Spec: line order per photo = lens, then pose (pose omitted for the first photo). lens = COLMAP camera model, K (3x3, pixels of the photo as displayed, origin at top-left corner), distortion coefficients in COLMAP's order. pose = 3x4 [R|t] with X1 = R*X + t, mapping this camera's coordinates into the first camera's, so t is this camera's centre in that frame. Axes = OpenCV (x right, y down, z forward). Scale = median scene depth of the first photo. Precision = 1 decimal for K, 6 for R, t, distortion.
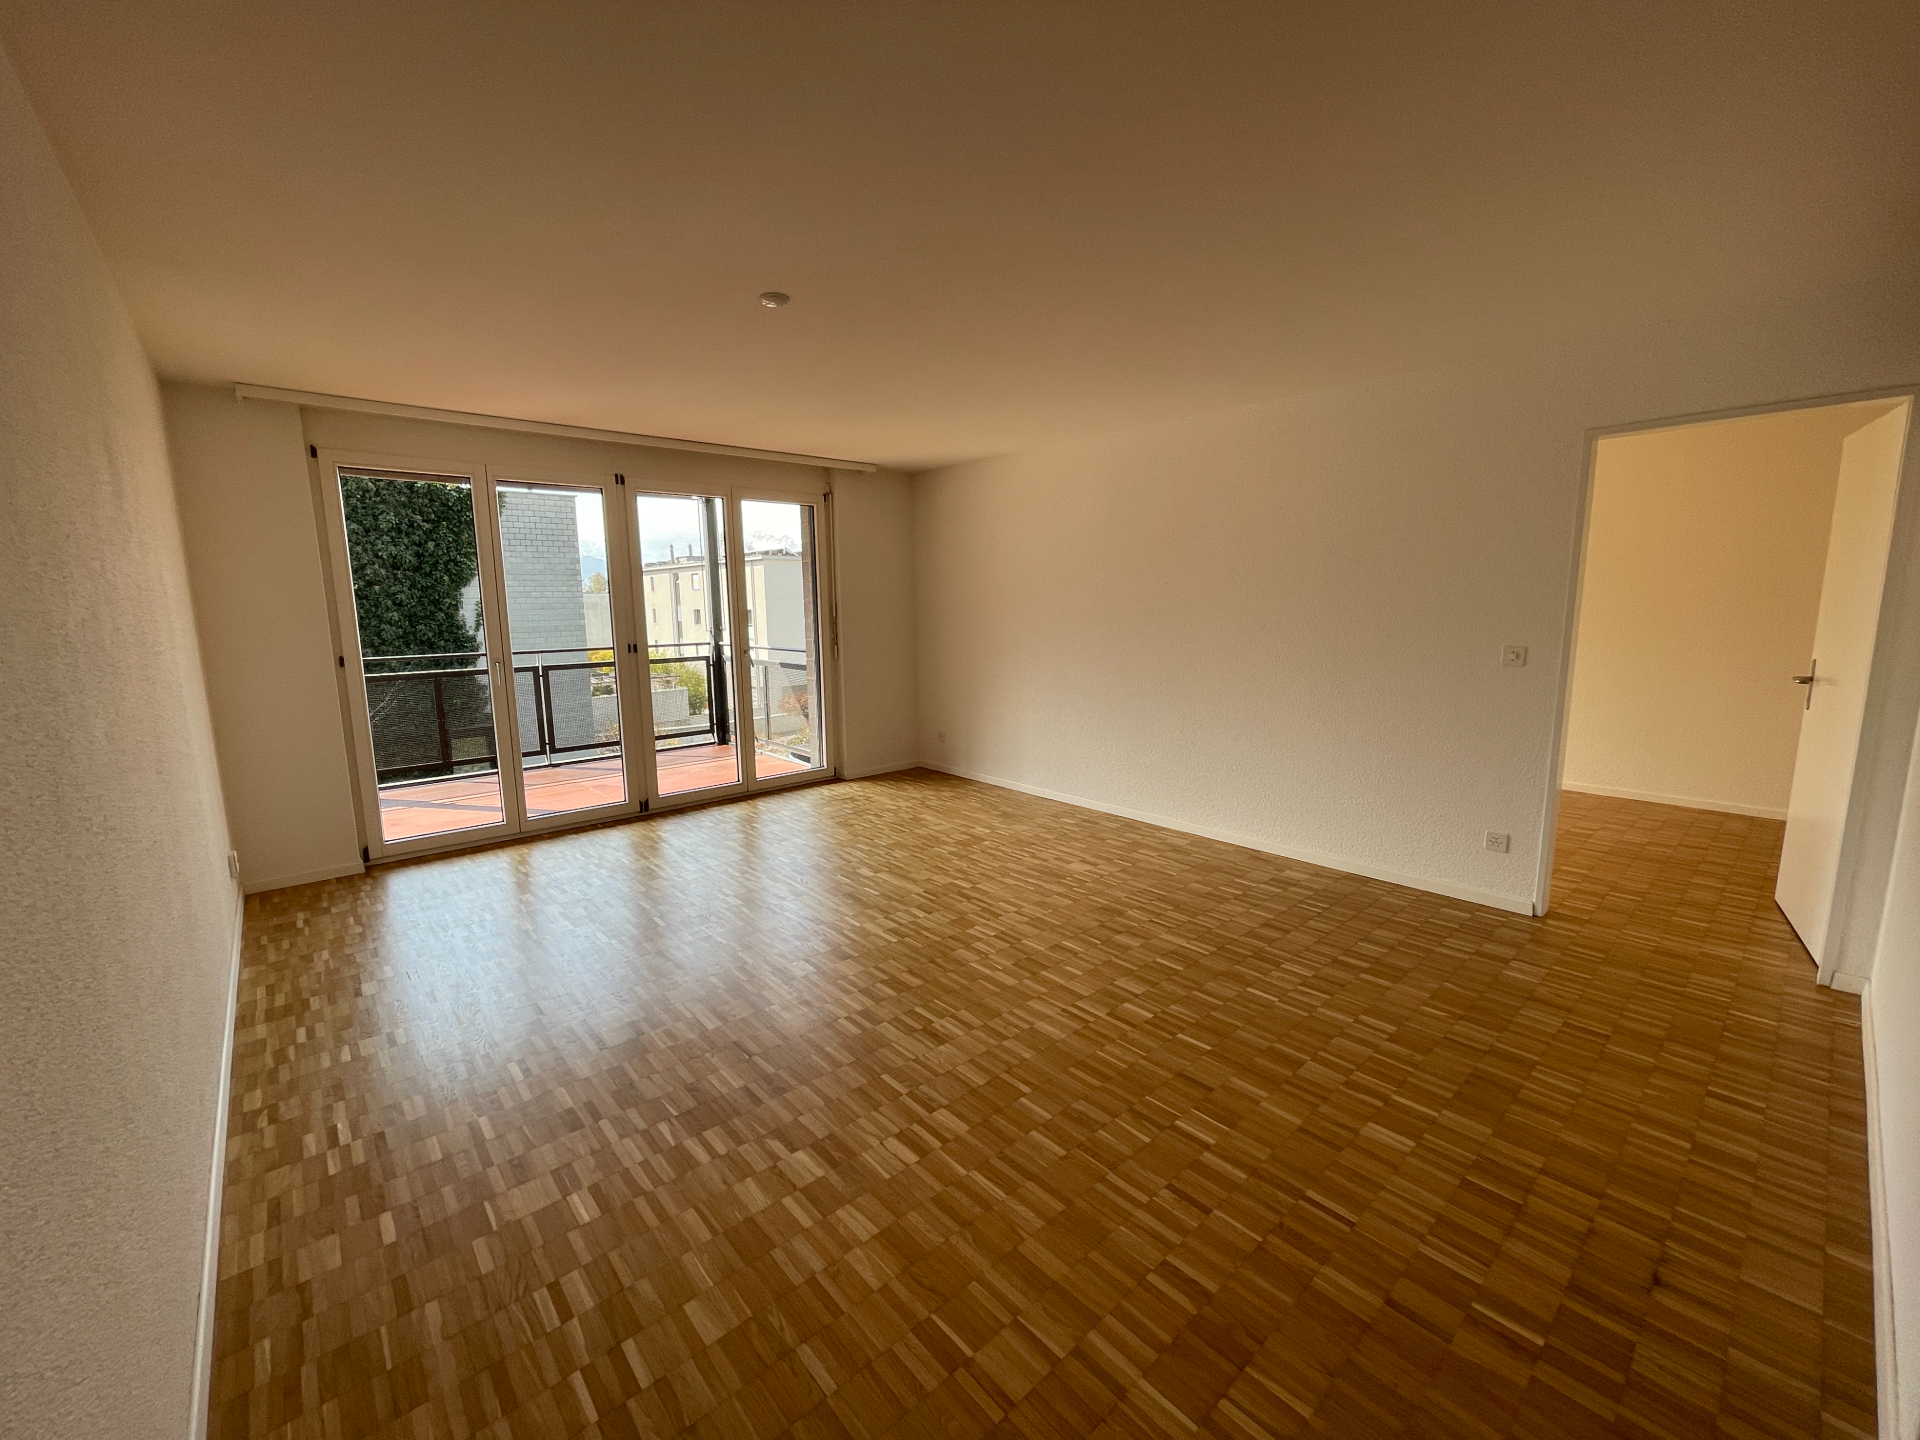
lens RADIAL K [[776.7, 0, 956.8], [0, 776.7, 719.1], [0, 0, 1]] dist [-0.000616, -0.000420]
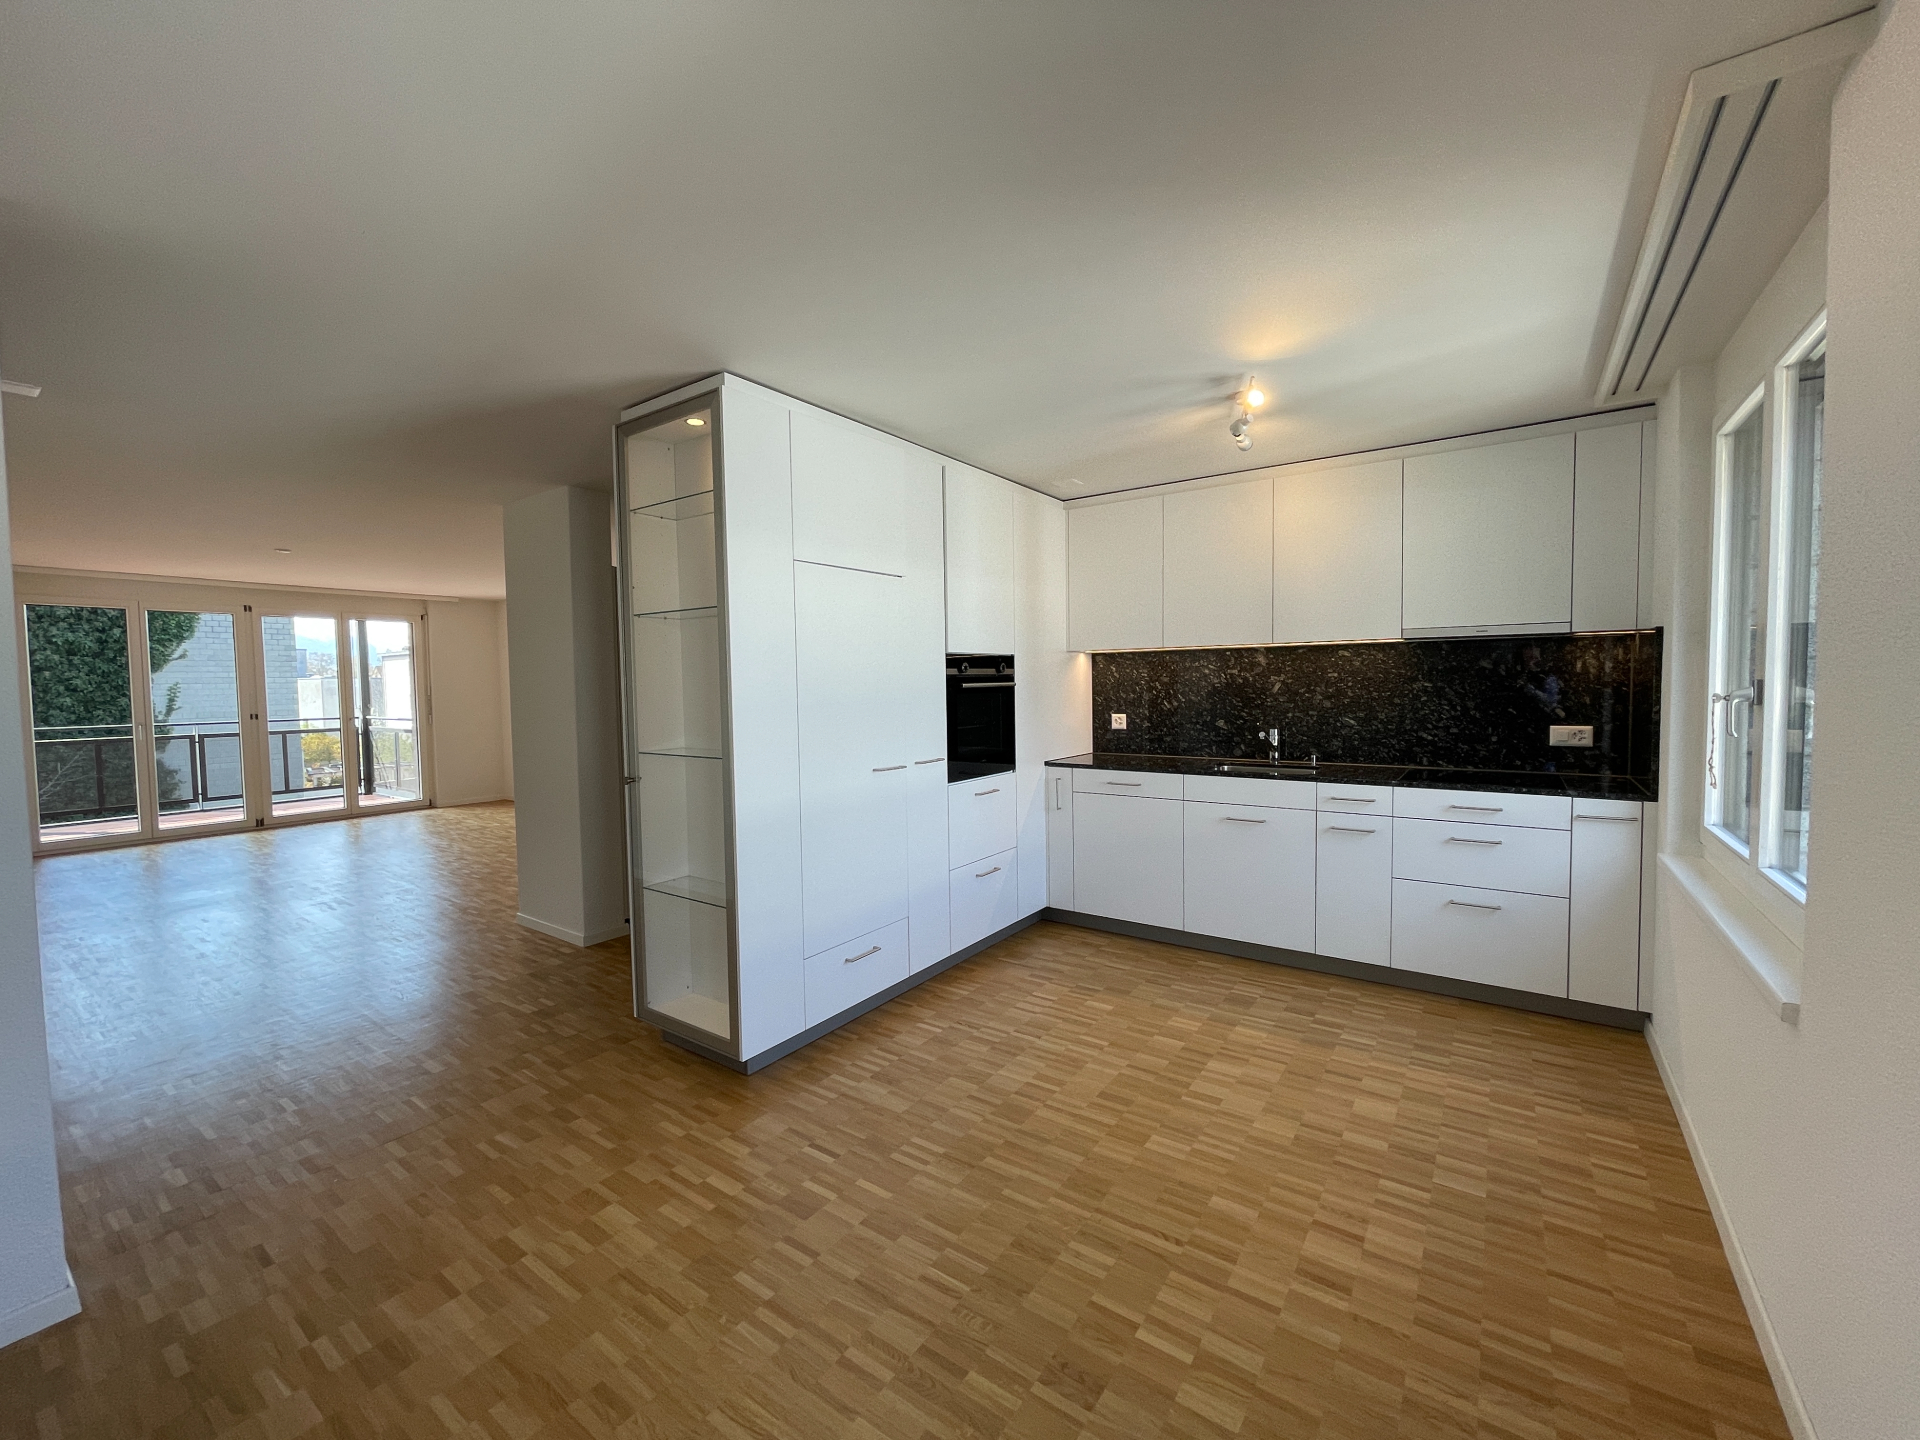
lens RADIAL K [[776.7, 0, 956.8], [0, 776.7, 719.1], [0, 0, 1]] dist [-0.000616, -0.000420]
pose [[0.973514, -0.013033, 0.228257, 0.422995], [0.036993, 0.994198, -0.101009, 0.085807], [-0.225616, 0.106777, 0.968347, -0.577848]]
